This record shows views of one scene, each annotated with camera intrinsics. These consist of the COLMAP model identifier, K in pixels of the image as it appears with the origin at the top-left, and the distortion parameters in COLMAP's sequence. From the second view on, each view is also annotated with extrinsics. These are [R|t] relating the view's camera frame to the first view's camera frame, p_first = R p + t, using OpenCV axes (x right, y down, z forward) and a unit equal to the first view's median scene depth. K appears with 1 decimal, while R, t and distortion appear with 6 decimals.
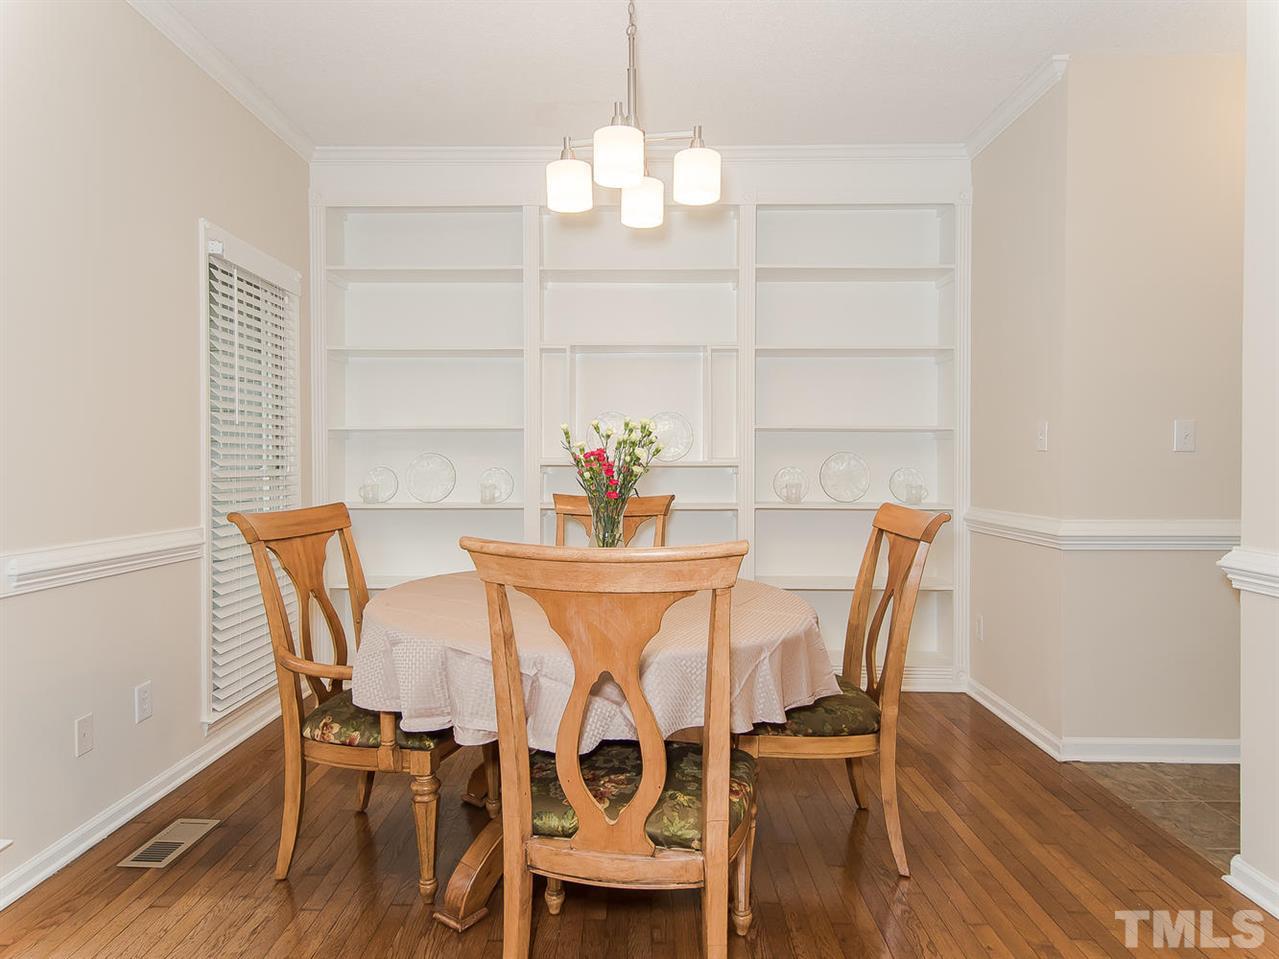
lens RADIAL K [[777.9, 0, 620.5], [0, 777.9, 484.5], [0, 0, 1]] dist [0.017117, -0.004800]
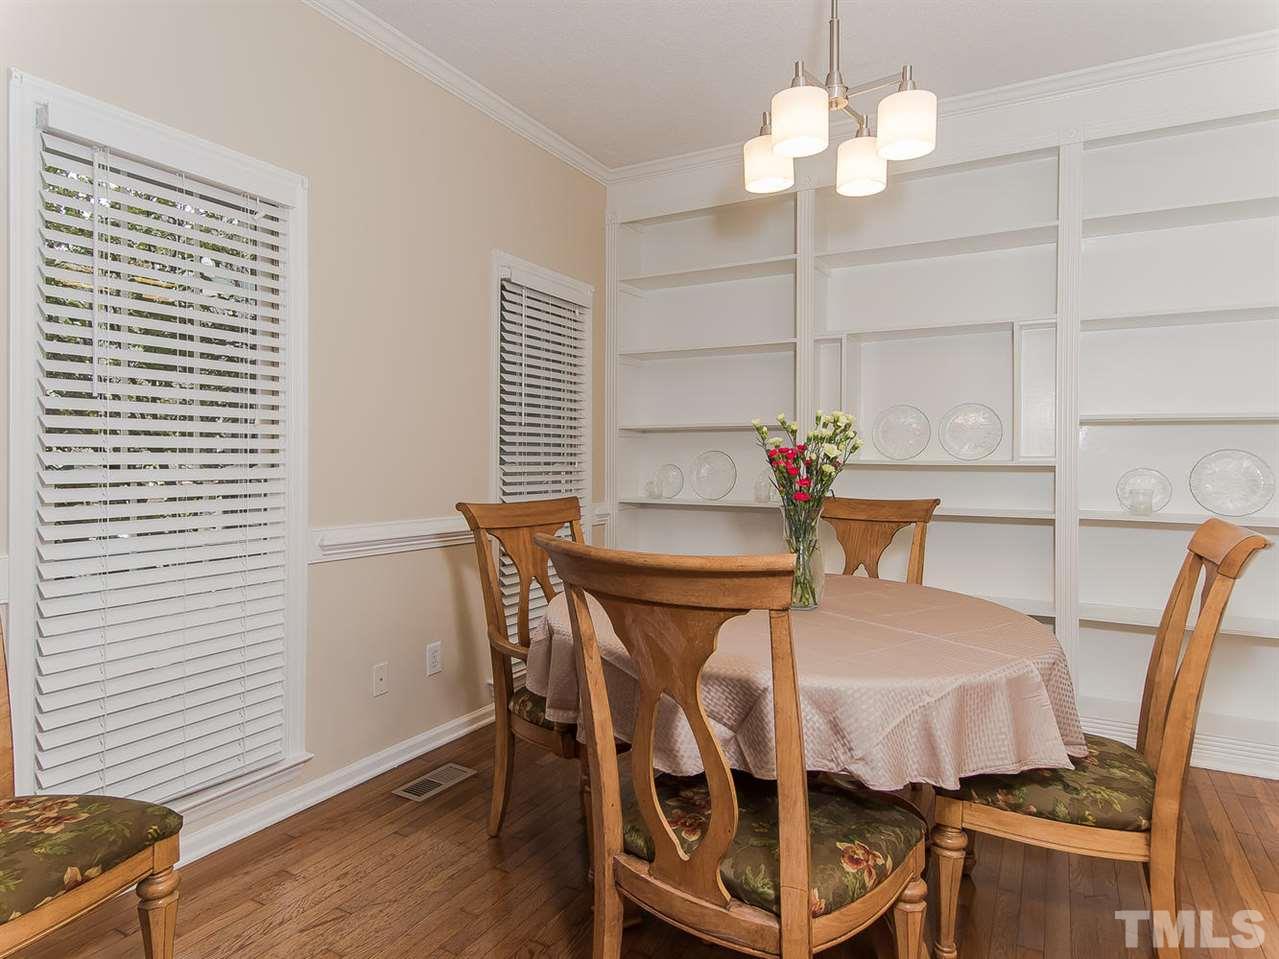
lens RADIAL K [[768.9, 0, 623.8], [0, 768.9, 475.8], [0, 0, 1]] dist [0.032923, 0.000801]
pose [[0.880196, 0.015599, -0.474355, 0.231228], [-0.019922, 0.999793, -0.004088, -0.003192], [0.474193, 0.013048, 0.880324, 0.112405]]
